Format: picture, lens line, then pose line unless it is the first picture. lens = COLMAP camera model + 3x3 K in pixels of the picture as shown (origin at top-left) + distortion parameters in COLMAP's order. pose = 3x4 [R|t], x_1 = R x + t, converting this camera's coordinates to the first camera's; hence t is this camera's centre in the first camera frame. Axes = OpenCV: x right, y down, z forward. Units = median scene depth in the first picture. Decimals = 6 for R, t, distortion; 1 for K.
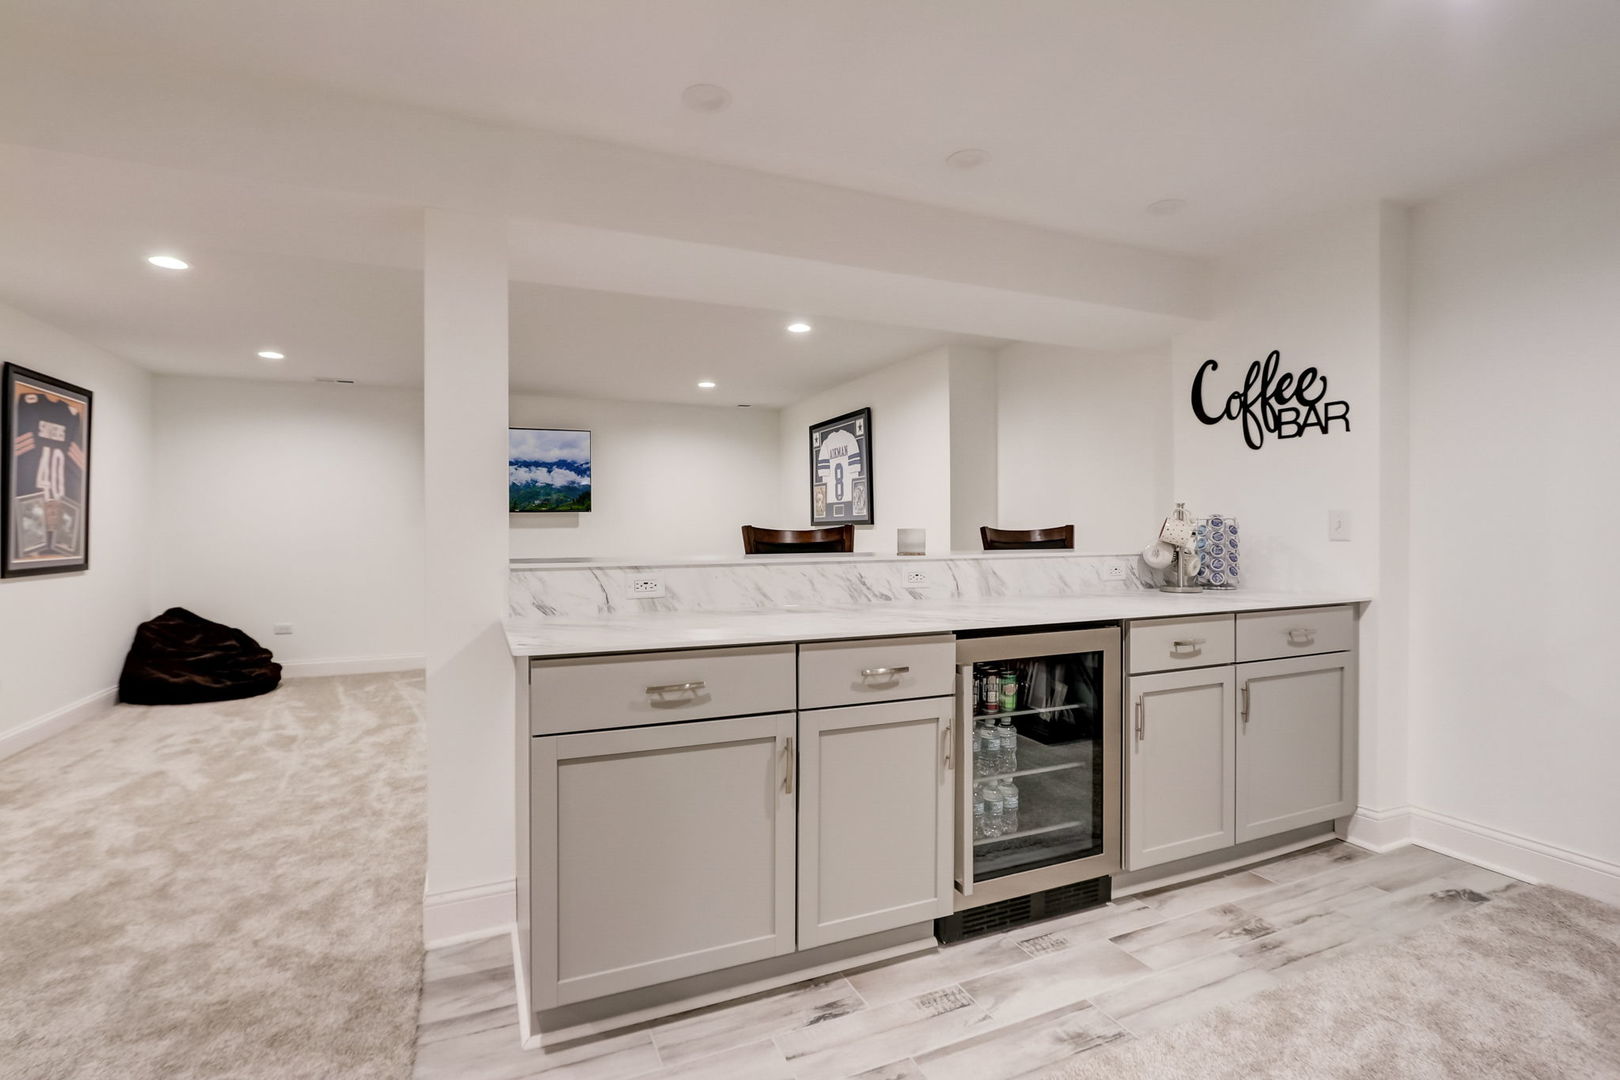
lens RADIAL K [[747.7, 0, 797.2], [0, 747.7, 533.4], [0, 0, 1]] dist [-0.014210, -0.001005]
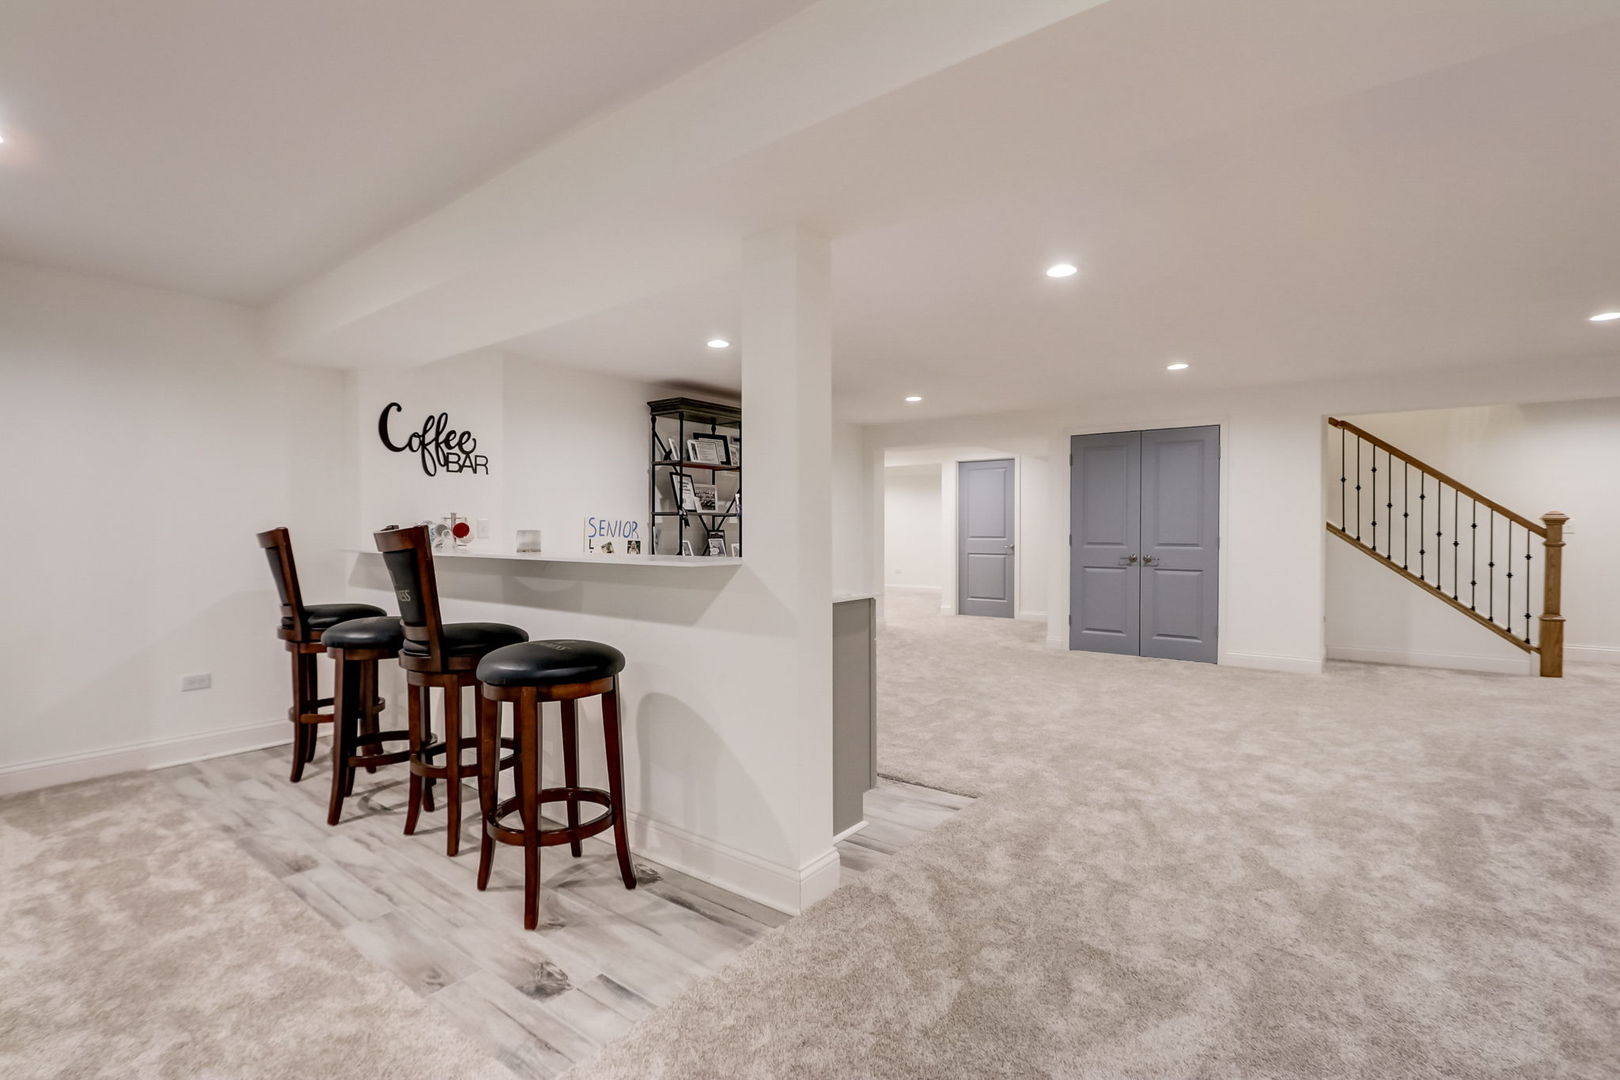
lens RADIAL K [[747.7, 0, 797.2], [0, 747.7, 533.4], [0, 0, 1]] dist [-0.014210, -0.001005]
pose [[-0.490811, -0.005830, 0.871246, -1.034318], [0.004233, 0.999950, 0.009076, -0.012346], [-0.871256, 0.008143, -0.490762, 1.132764]]
